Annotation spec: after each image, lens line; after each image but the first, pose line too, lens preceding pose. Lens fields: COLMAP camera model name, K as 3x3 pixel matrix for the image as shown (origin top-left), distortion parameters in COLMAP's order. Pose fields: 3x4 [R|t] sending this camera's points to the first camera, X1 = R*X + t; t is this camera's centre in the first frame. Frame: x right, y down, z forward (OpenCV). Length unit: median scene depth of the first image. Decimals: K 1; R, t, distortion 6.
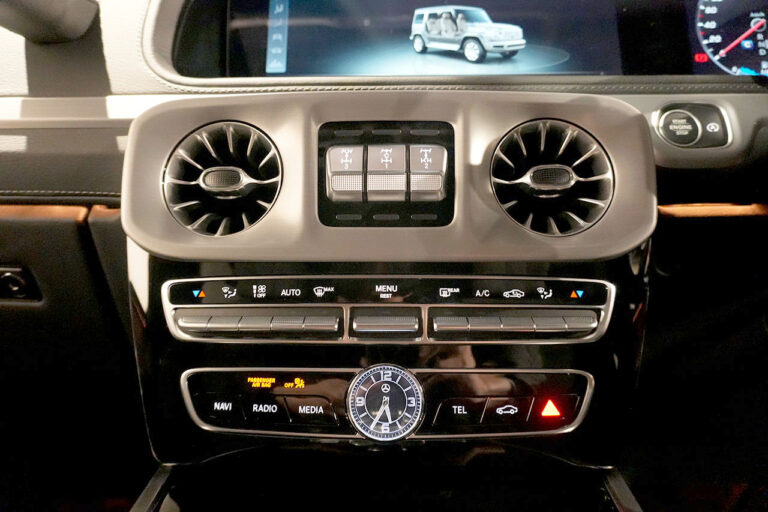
lens RADIAL K [[517.7, 0, 384.0], [0, 517.7, 248.6], [0, 0, 1]] dist [-0.033911, 0.026195]
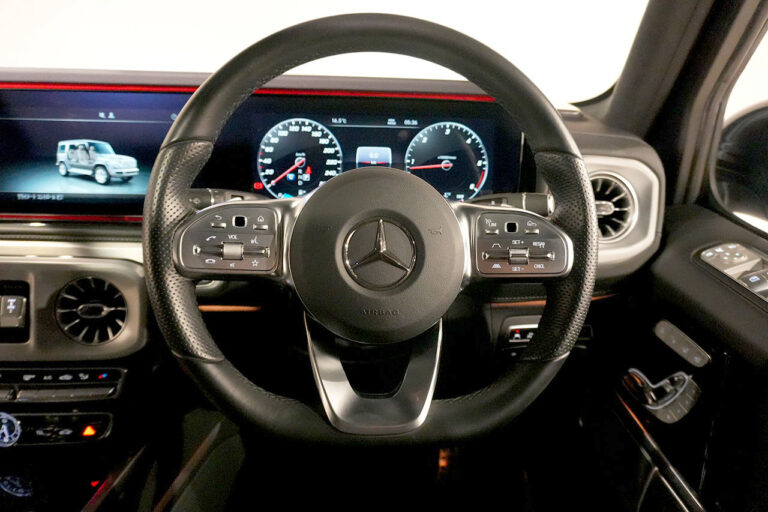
lens RADIAL K [[517.7, 0, 383.8], [0, 517.7, 252.1], [0, 0, 1]] dist [-0.033911, 0.026195]
pose [[0.997253, 0.011782, 0.073124, 1.054289], [-0.034744, 0.946319, 0.321361, -0.824073], [-0.065412, -0.323018, 0.944129, -0.587885]]
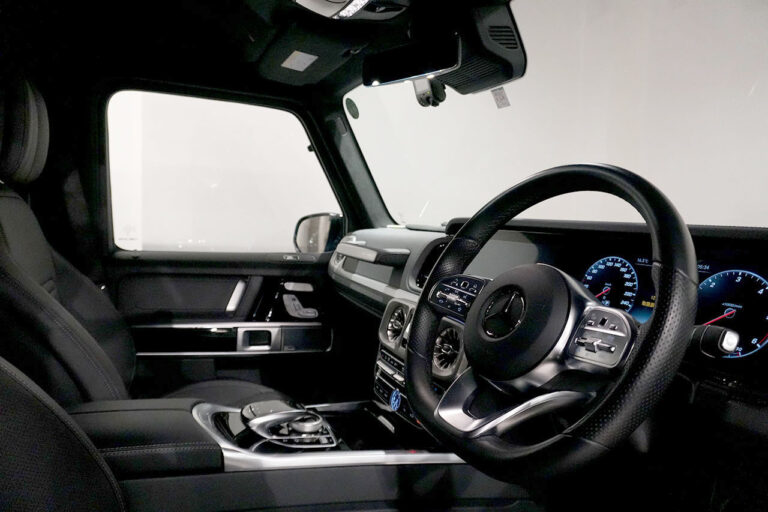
lens RADIAL K [[517.7, 0, 379.0], [0, 517.7, 257.6], [0, 0, 1]] dist [-0.033911, 0.026195]
pose [[0.416206, 0.095821, -0.904207, 2.432610], [-0.090399, 0.993866, 0.063712, -0.721982], [0.904766, 0.055222, 0.422315, -0.559874]]
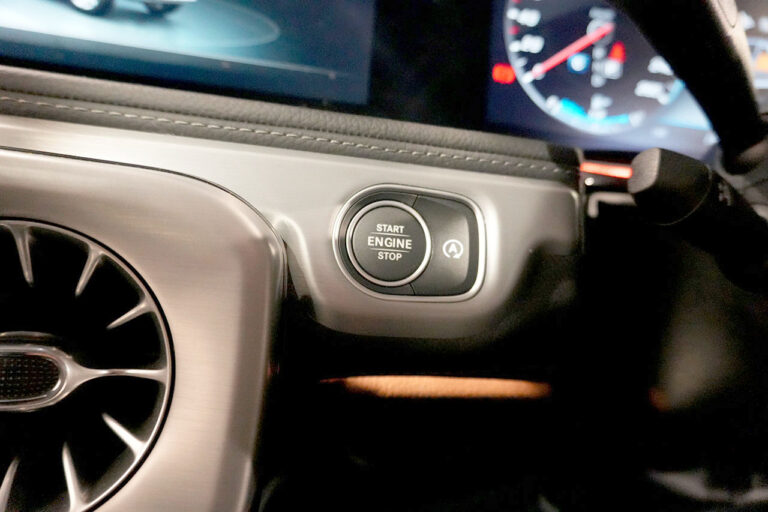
lens RADIAL K [[517.7, 0, 382.2], [0, 517.7, 256.5], [0, 0, 1]] dist [-0.033911, 0.026195]
pose [[0.973670, 0.083479, 0.212126, 0.453910], [-0.114572, 0.983674, 0.138778, -0.280703], [-0.197077, -0.159428, 0.967338, 0.511601]]
